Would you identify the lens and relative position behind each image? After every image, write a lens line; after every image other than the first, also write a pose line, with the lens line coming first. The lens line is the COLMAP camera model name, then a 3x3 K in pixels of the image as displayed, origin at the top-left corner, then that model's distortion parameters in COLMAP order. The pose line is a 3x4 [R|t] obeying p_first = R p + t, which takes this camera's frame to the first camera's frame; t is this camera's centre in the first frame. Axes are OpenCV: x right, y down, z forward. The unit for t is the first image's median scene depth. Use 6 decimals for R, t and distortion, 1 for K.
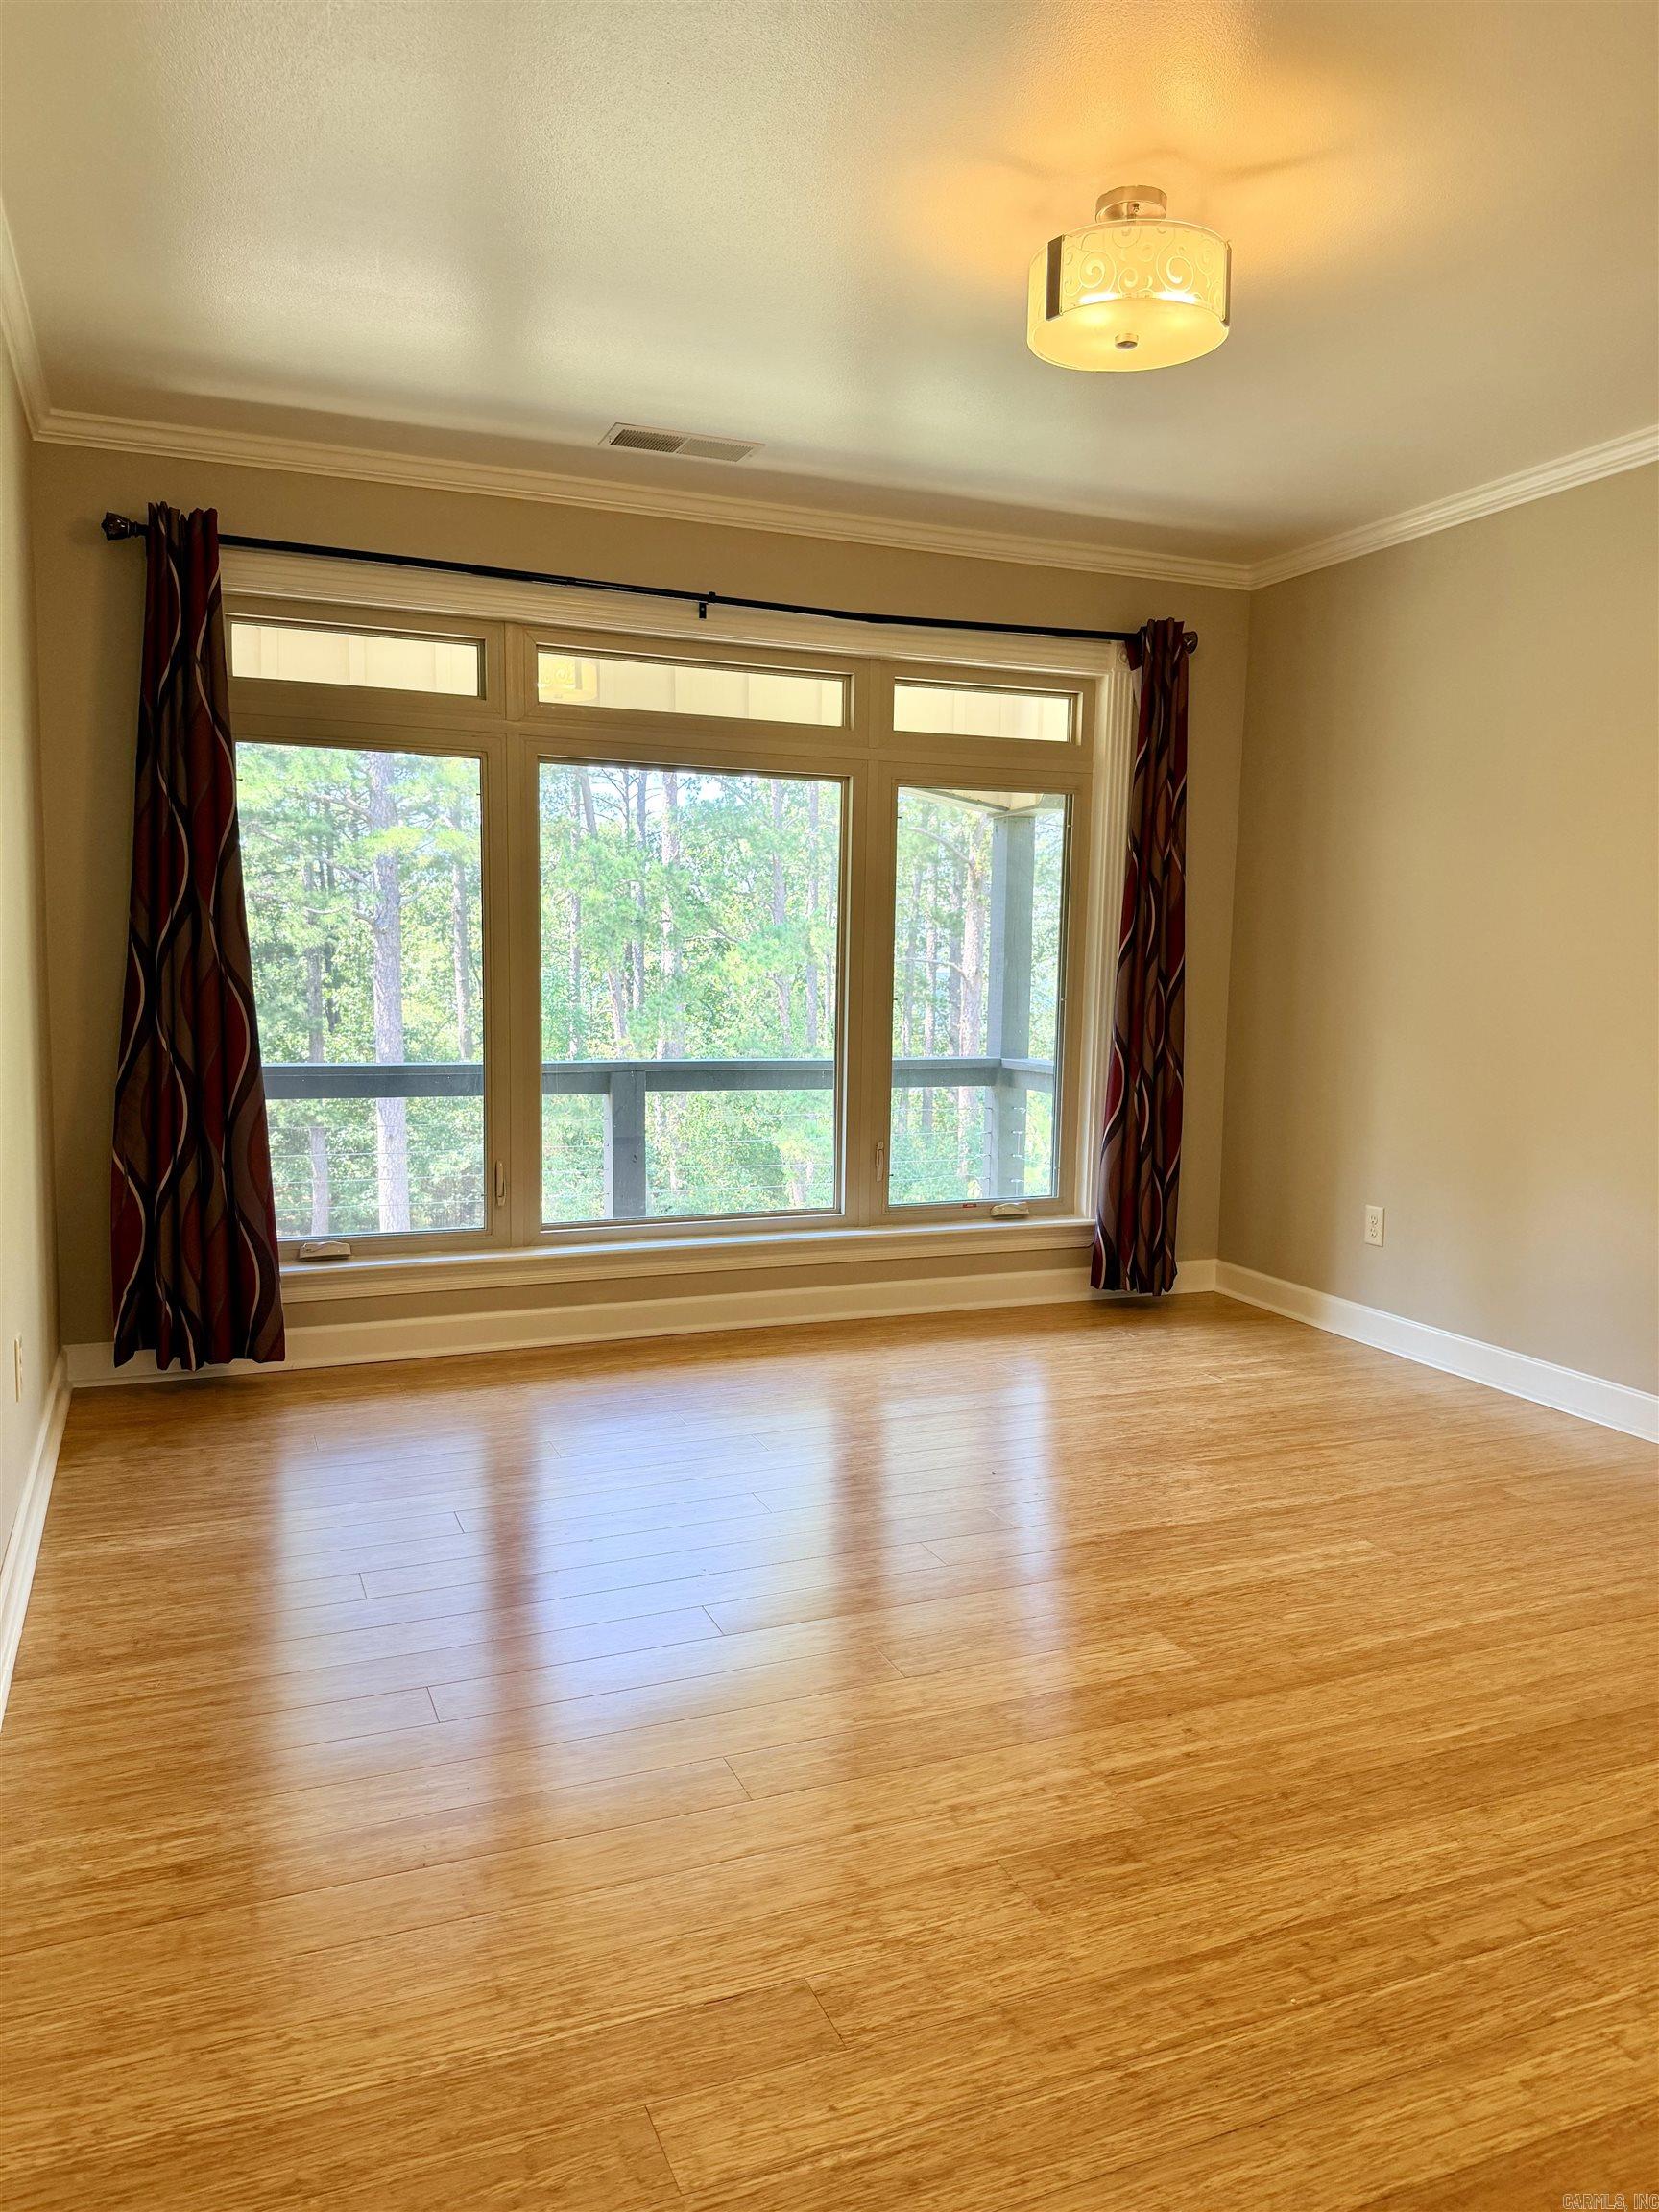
lens RADIAL K [[1550.5, 0, 813.7], [0, 1550.5, 1113.9], [0, 0, 1]] dist [0.076395, -0.102941]
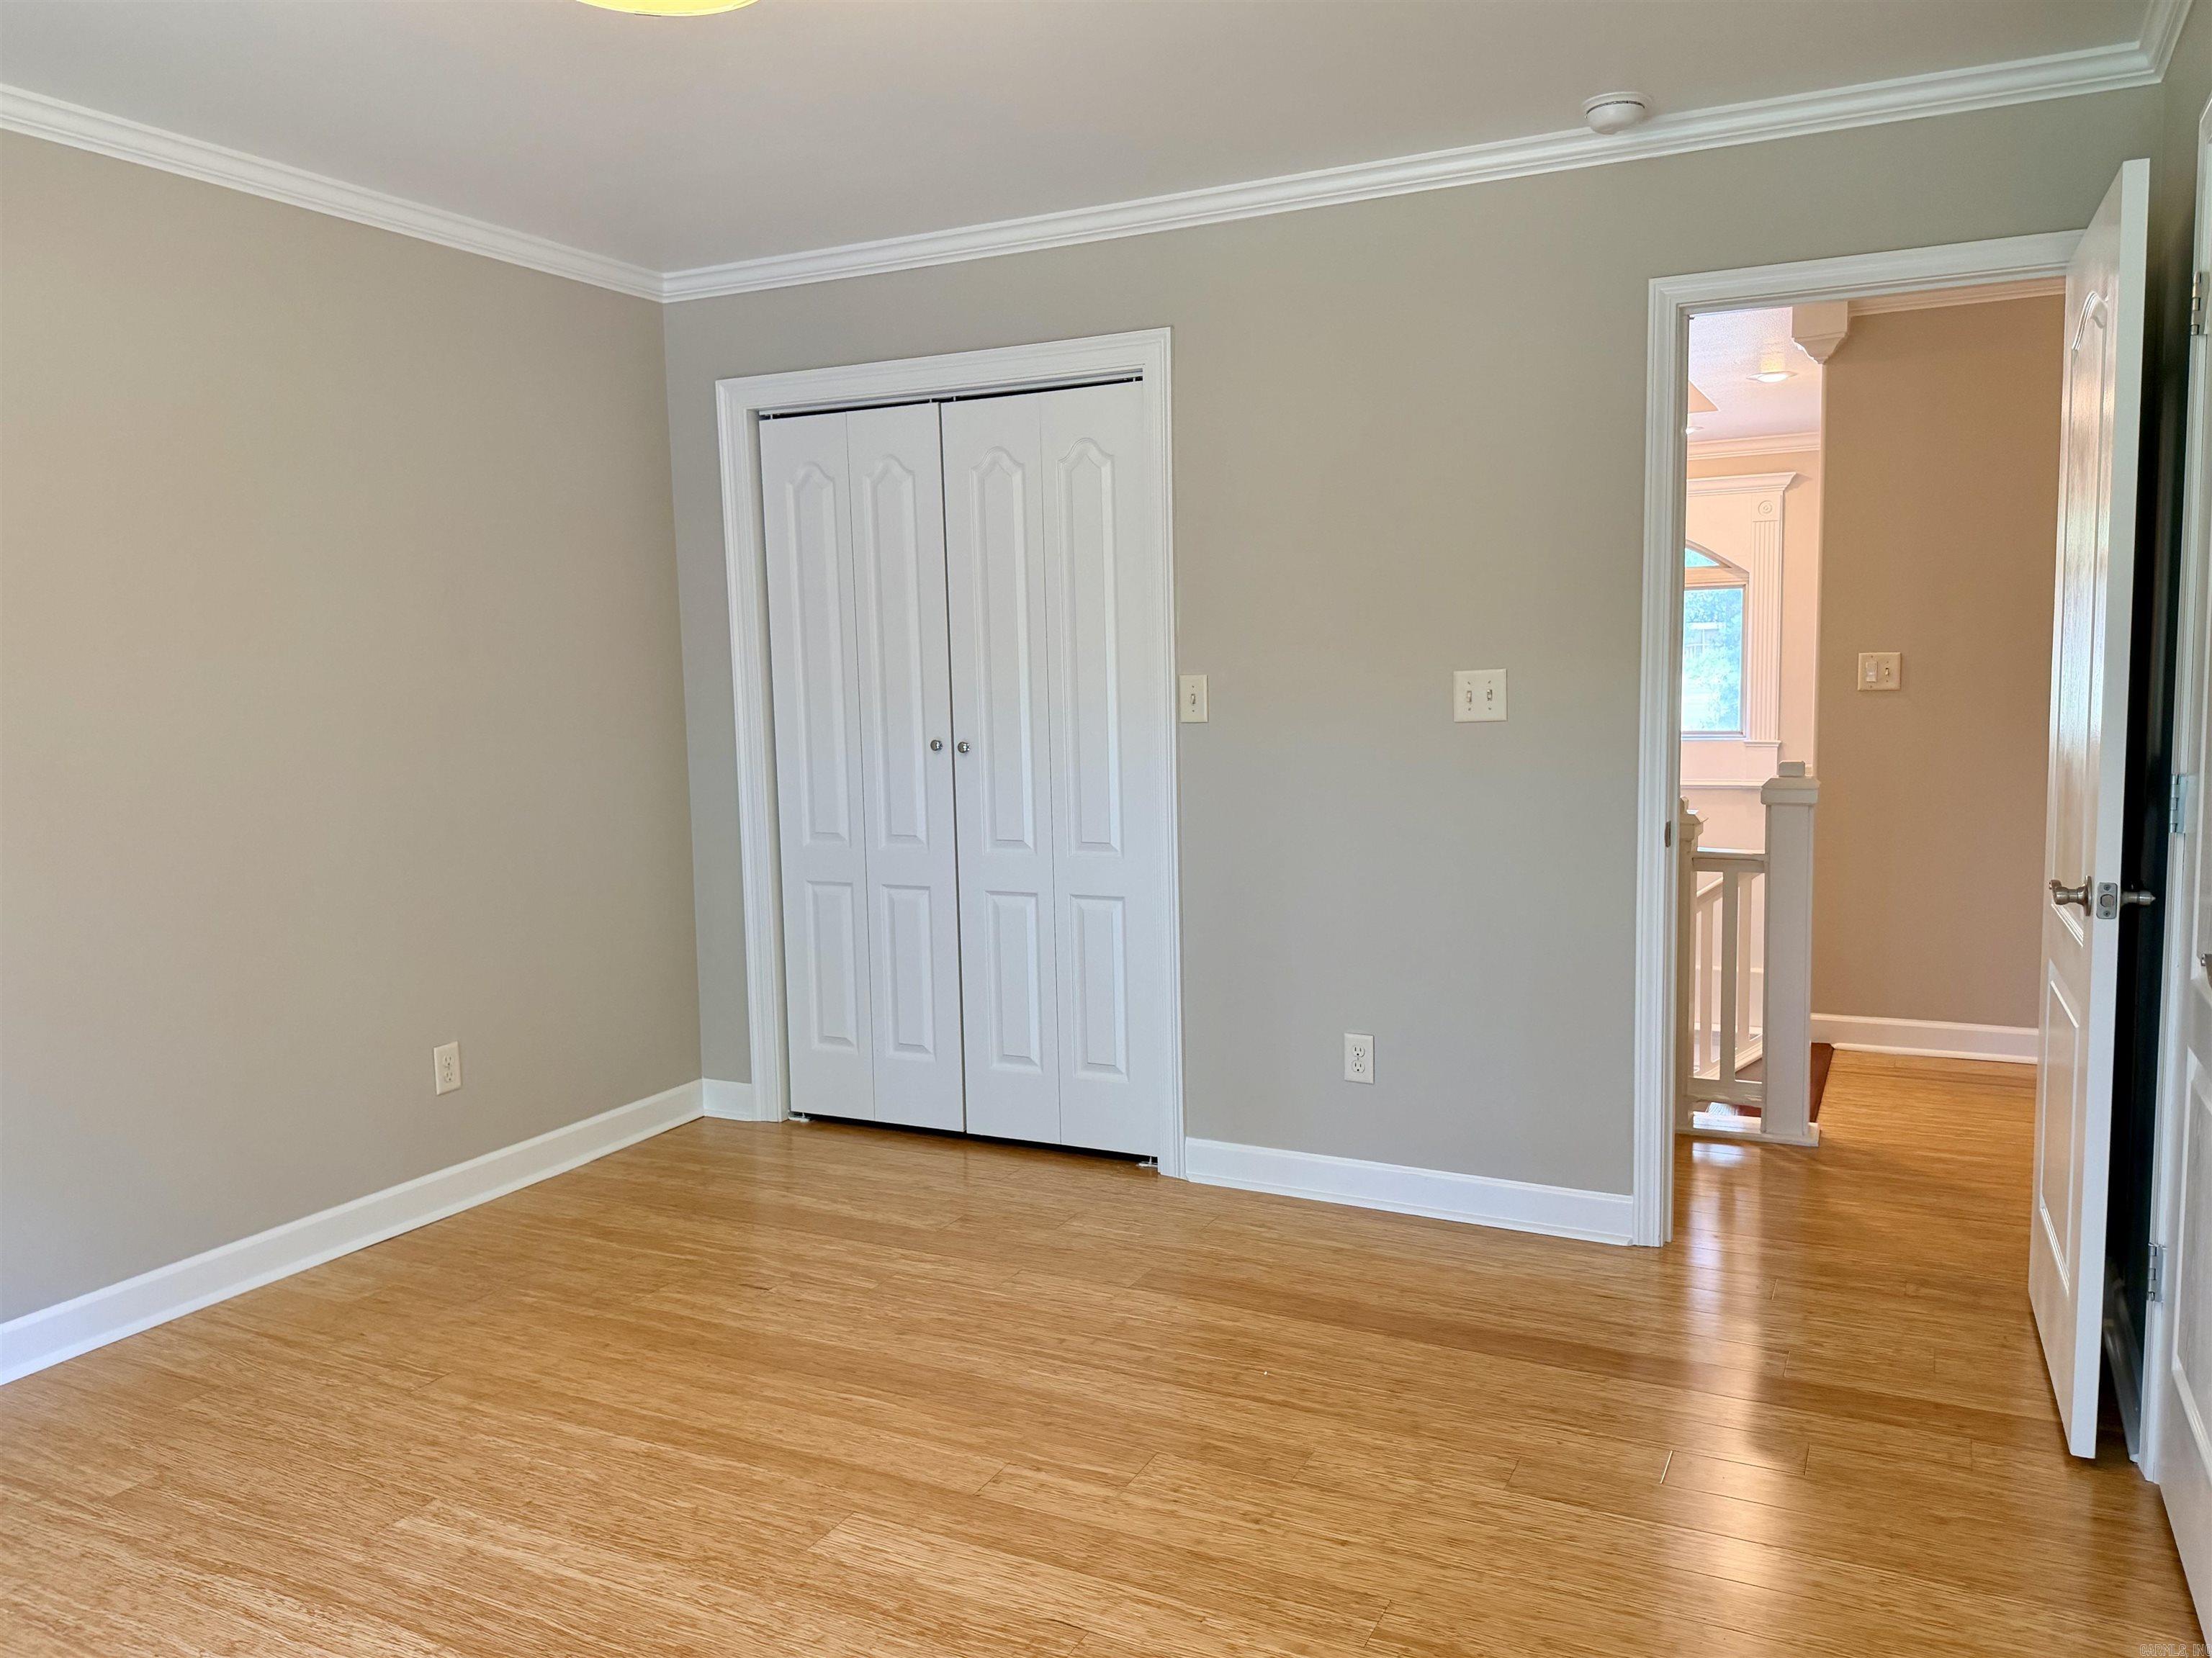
lens RADIAL K [[1550.4, 0, 1105.8], [0, 1550.4, 840.5], [0, 0, 1]] dist [0.076395, -0.102941]
pose [[-0.648874, -0.083413, 0.756310, -0.543136], [0.088192, 0.979029, 0.183641, -0.215491], [-0.755768, 0.185861, -0.627910, 1.400849]]
